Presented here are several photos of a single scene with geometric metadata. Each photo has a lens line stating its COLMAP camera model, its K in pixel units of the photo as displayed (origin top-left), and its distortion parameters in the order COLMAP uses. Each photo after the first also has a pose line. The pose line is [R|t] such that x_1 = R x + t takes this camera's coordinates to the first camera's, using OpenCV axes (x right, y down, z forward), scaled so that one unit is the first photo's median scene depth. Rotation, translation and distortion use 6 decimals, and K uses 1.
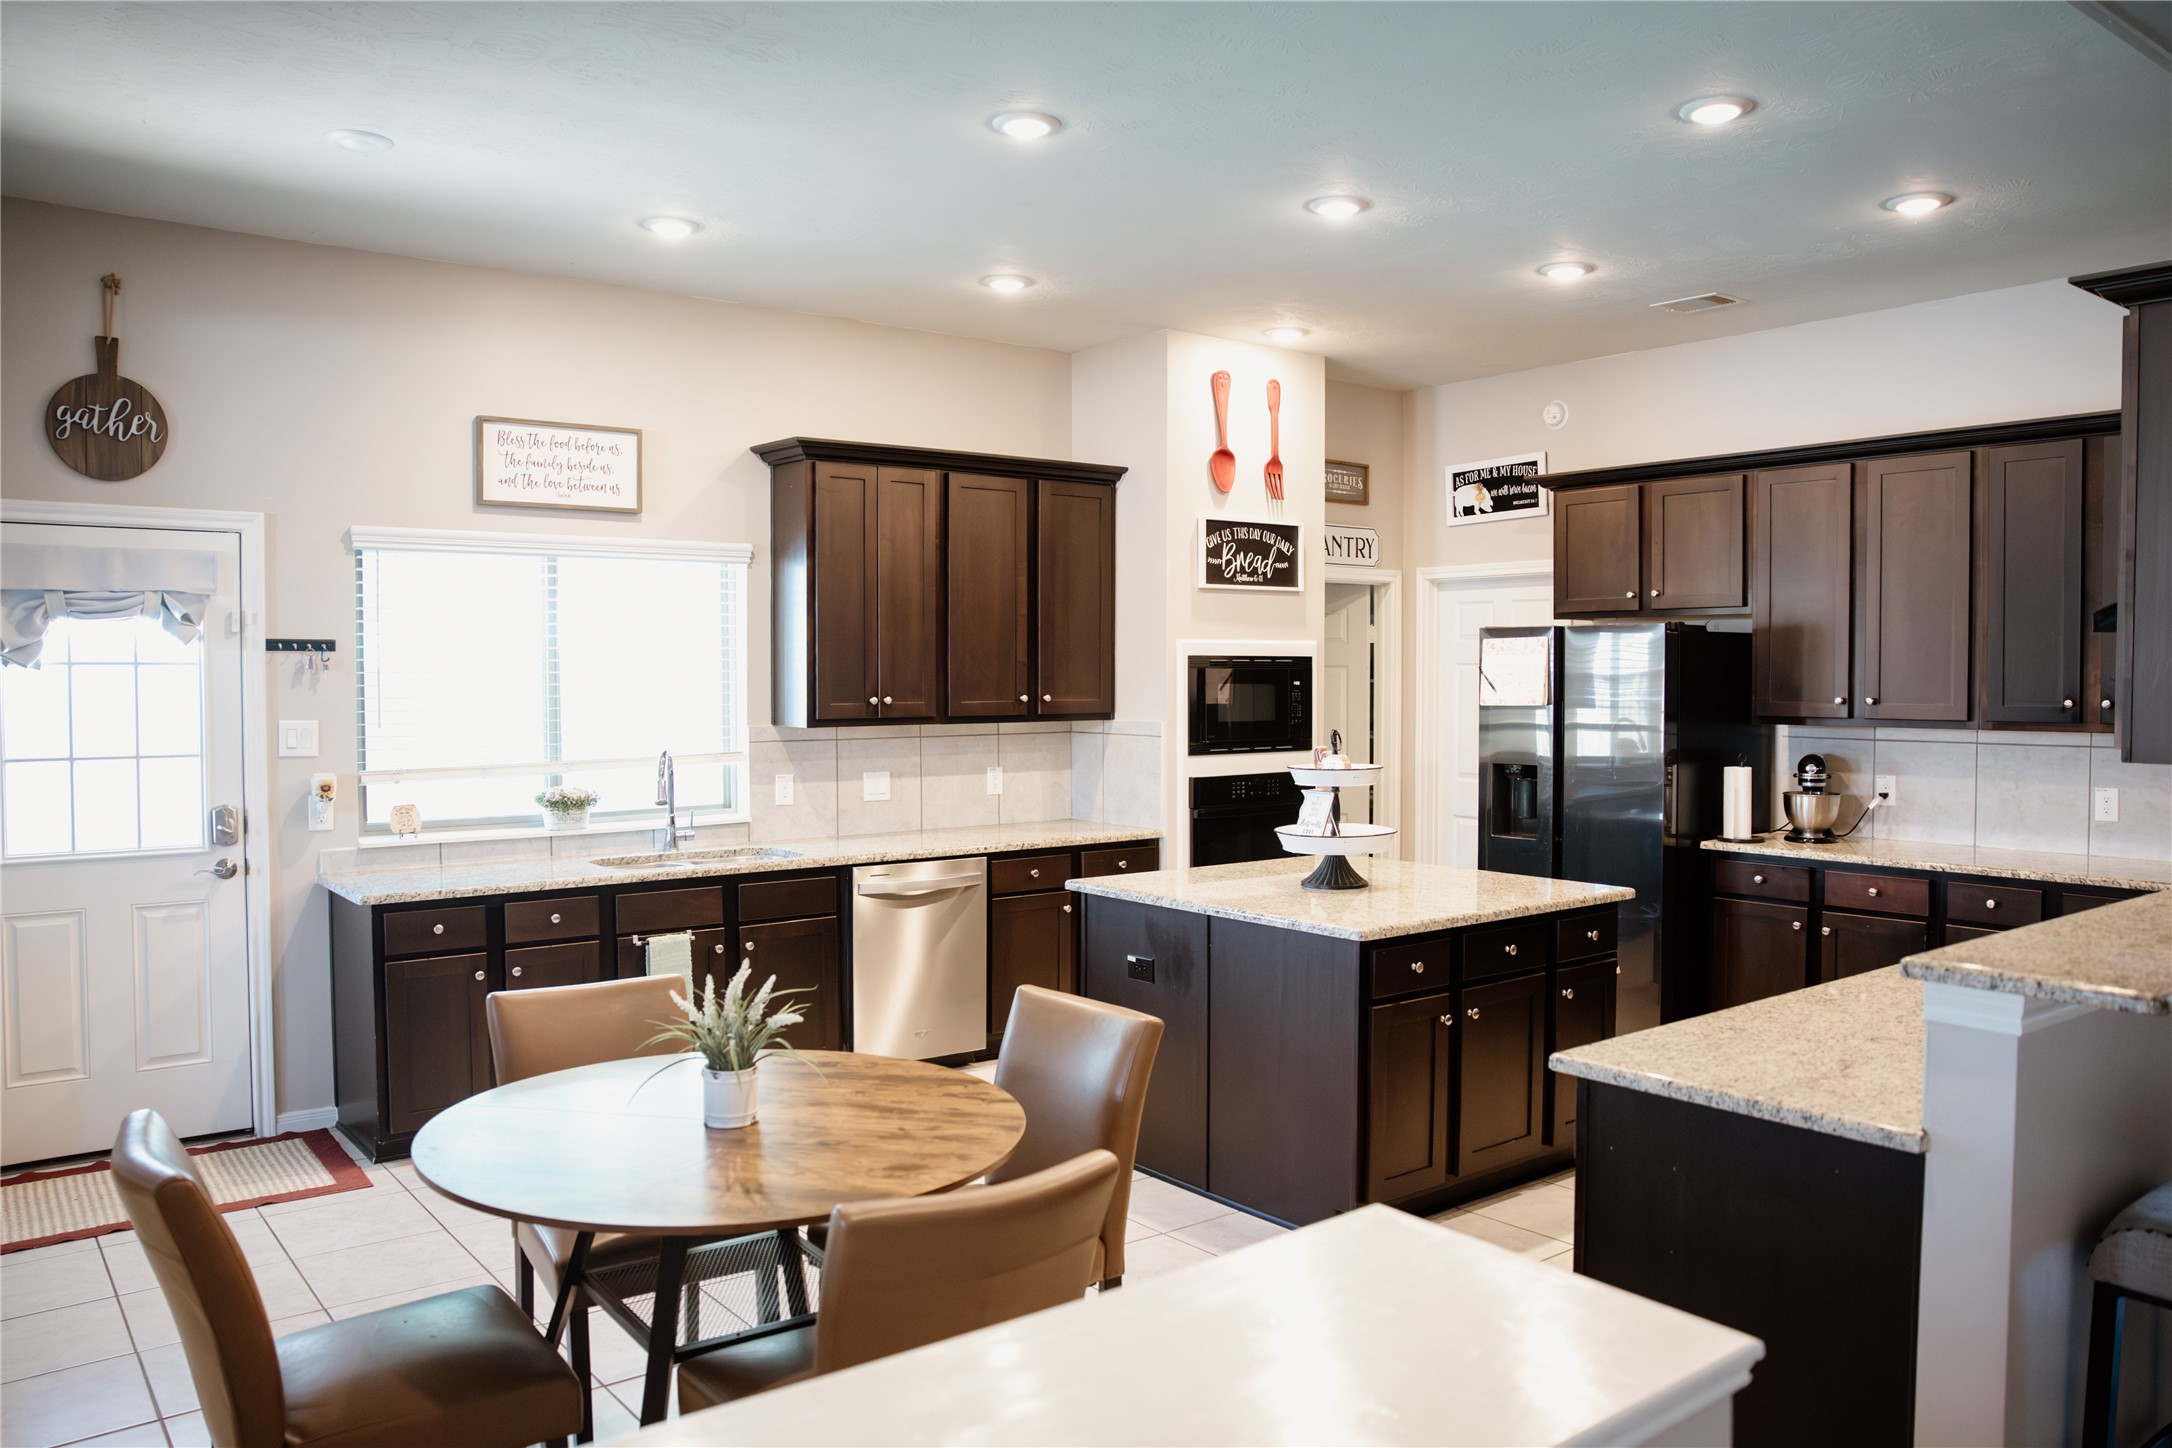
lens RADIAL K [[1562.4, 0, 1086.0], [0, 1562.4, 724.0], [0, 0, 1]] dist [-0.089398, 0.001591]
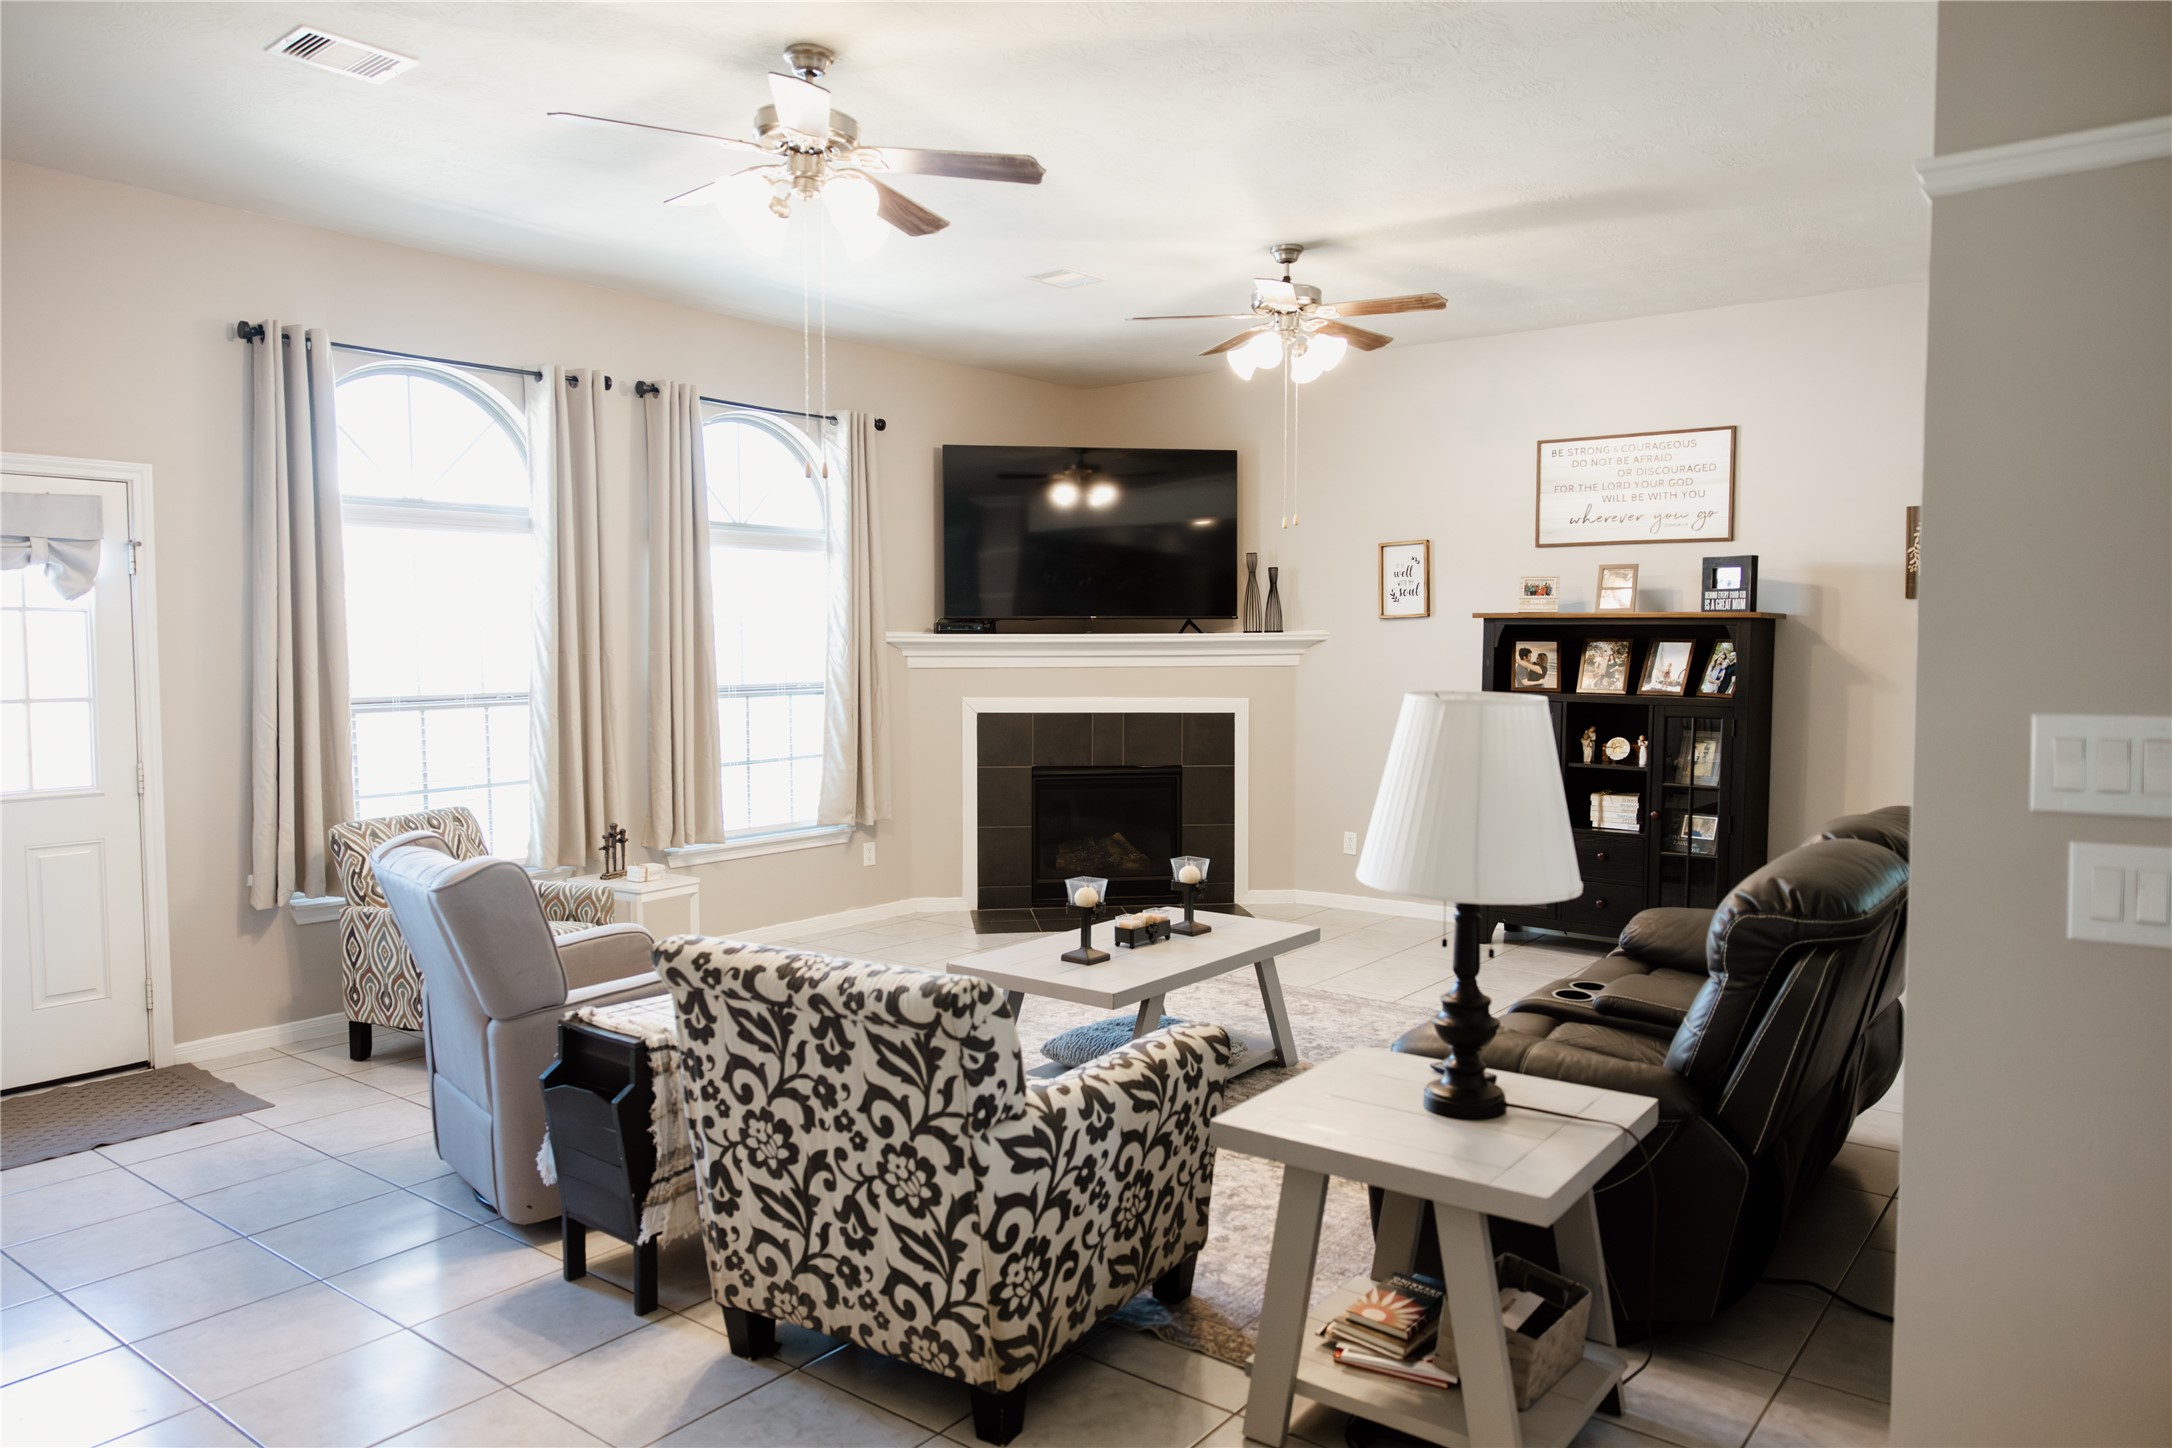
lens RADIAL K [[1488.1, 0, 1086.0], [0, 1488.1, 724.0], [0, 0, 1]] dist [-0.000812, 0.006596]
pose [[0.249119, 0.055963, -0.966855, 4.839992], [-0.028666, 0.998318, 0.050398, -0.140856], [0.968049, 0.015160, 0.250304, 2.420433]]
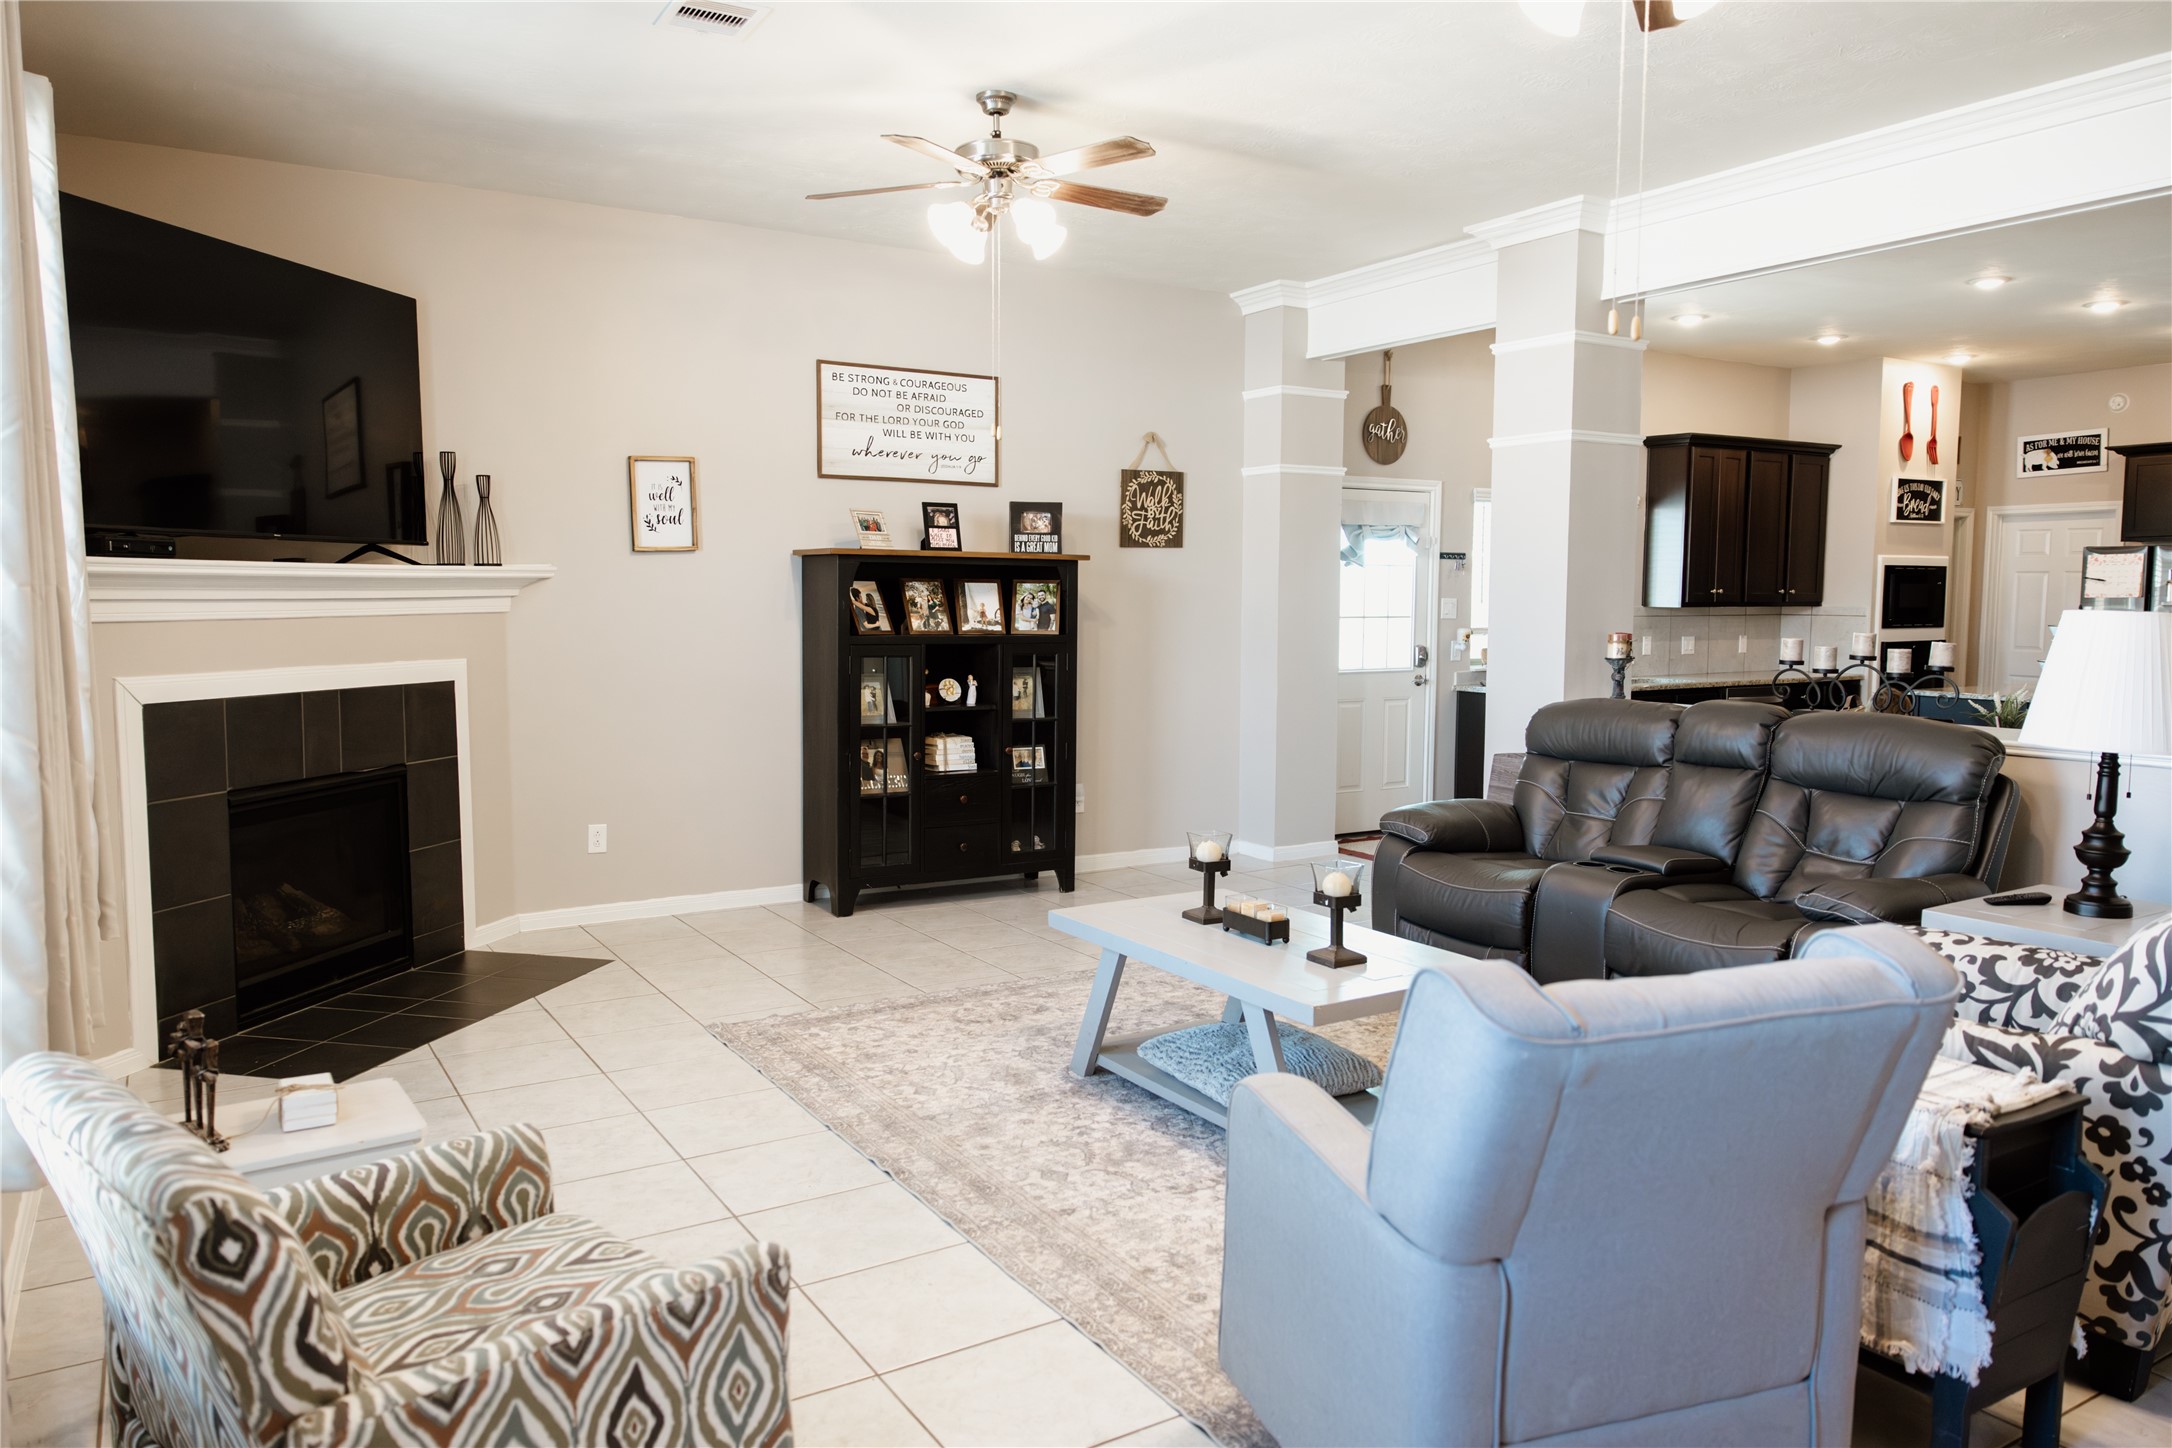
lens RADIAL K [[1488.1, 0, 1086.0], [0, 1488.1, 724.0], [0, 0, 1]] dist [-0.000812, 0.006596]
pose [[0.994272, 0.012860, -0.106106, -0.558684], [-0.006824, 0.998347, 0.057059, 0.035470], [0.106665, -0.056008, 0.992716, -0.580844]]
